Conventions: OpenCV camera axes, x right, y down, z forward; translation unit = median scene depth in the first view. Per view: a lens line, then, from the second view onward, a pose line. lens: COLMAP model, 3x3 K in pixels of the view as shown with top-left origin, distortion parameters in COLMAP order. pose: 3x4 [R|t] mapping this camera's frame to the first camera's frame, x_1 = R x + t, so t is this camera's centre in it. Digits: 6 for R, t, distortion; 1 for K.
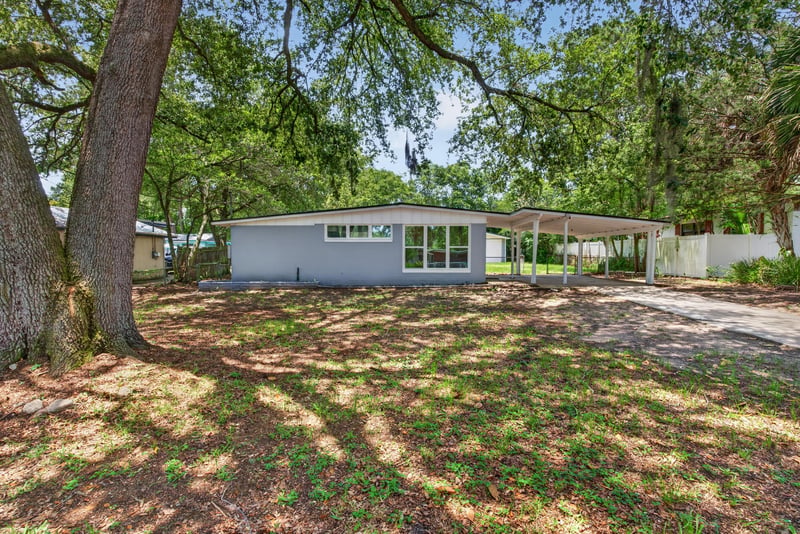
lens RADIAL K [[636.0, 0, 400.0], [0, 636.0, 267.0], [0, 0, 1]] dist [0.000083, 0.000678]
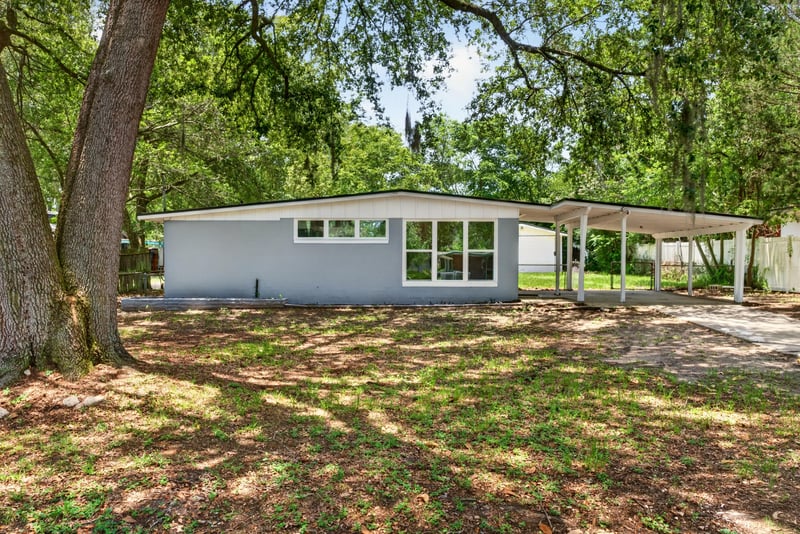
lens RADIAL K [[503.1, 0, 400.0], [0, 503.1, 267.0], [0, 0, 1]] dist [-0.000220, 0.000145]
pose [[0.999993, 0.002094, 0.003194, -0.000299], [-0.002029, 0.999798, -0.020019, -0.001516], [-0.003236, 0.020012, 0.999794, 0.405961]]
